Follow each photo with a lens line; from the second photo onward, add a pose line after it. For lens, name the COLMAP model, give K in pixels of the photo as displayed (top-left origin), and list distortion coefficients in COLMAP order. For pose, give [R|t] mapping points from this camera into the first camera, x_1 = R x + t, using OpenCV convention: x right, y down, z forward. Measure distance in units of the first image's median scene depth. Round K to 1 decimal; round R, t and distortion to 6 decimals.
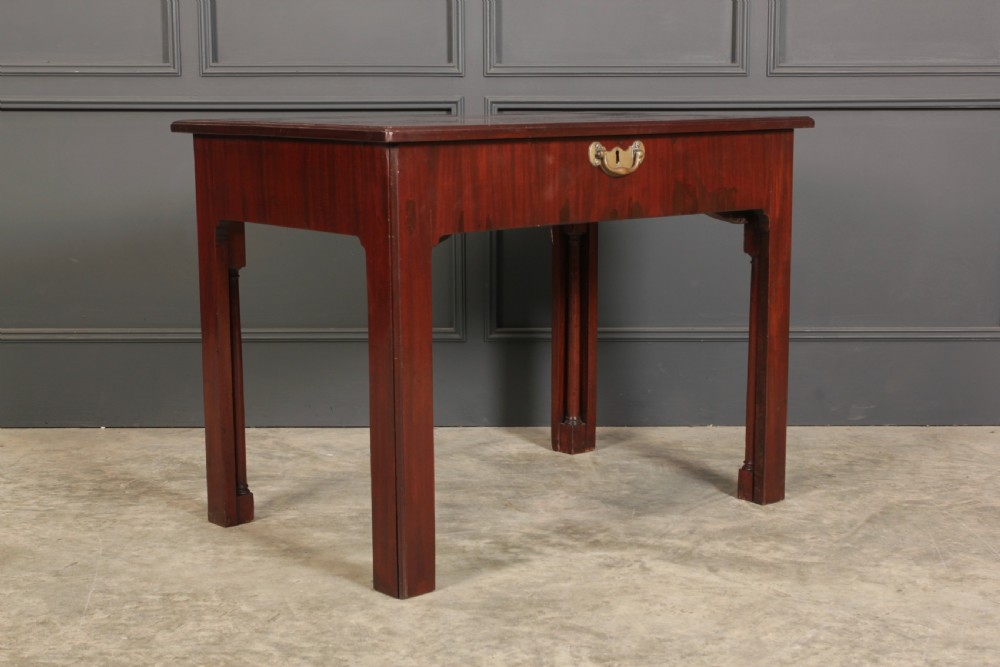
lens RADIAL K [[1590.0, 0, 500.0], [0, 1590.0, 333.5], [0, 0, 1]] dist [0.008528, 0.089160]
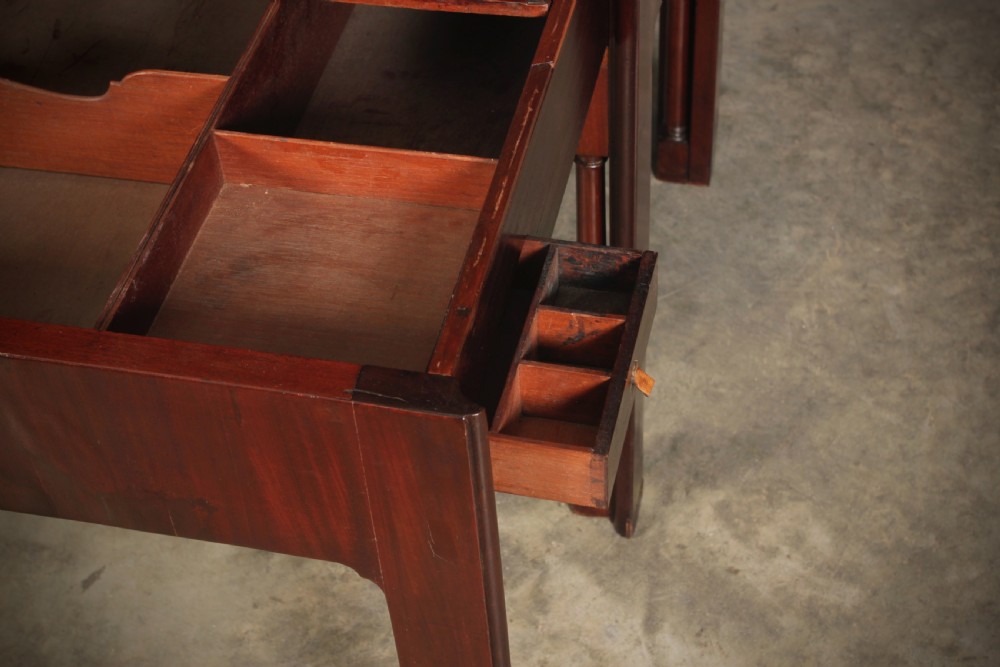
lens RADIAL K [[1674.7, 0, 495.4], [0, 1674.7, 331.9], [0, 0, 1]] dist [0.017798, 0.089111]
pose [[0.976474, 0.116109, -0.181708, 0.170425], [0.019346, 0.792091, 0.610097, -0.294453], [0.214767, -0.599259, 0.771209, 0.564495]]
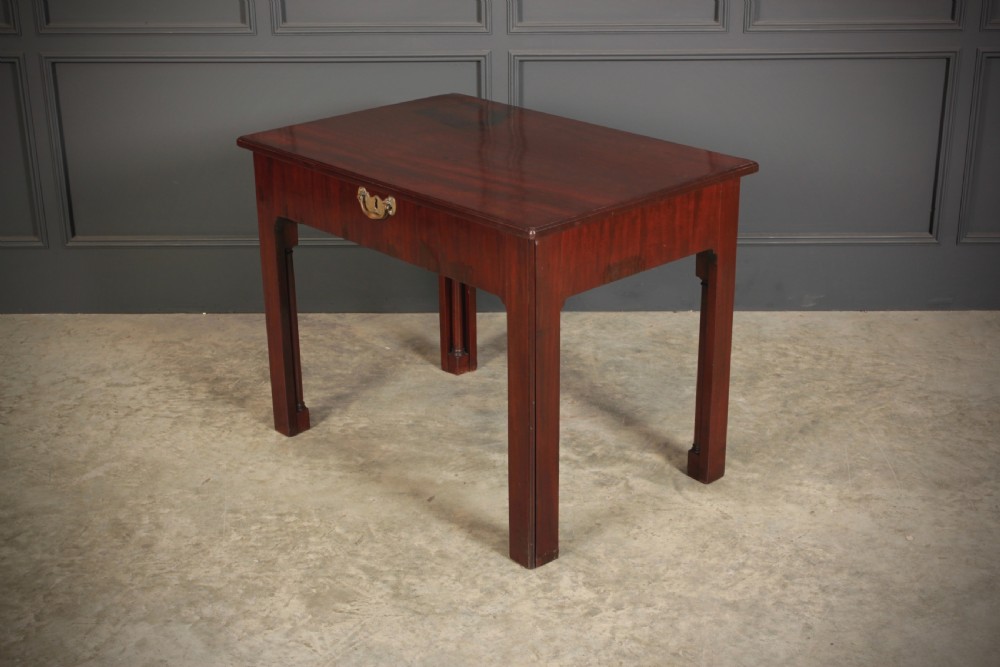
lens RADIAL K [[1531.4, 0, 496.2], [0, 1531.4, 333.5], [0, 0, 1]] dist [0.006977, 0.065847]
pose [[0.999846, -0.001265, -0.017511, 0.001522], [0.005116, 0.975119, 0.221624, -0.261698], [0.016795, -0.221680, 0.974975, -0.239028]]
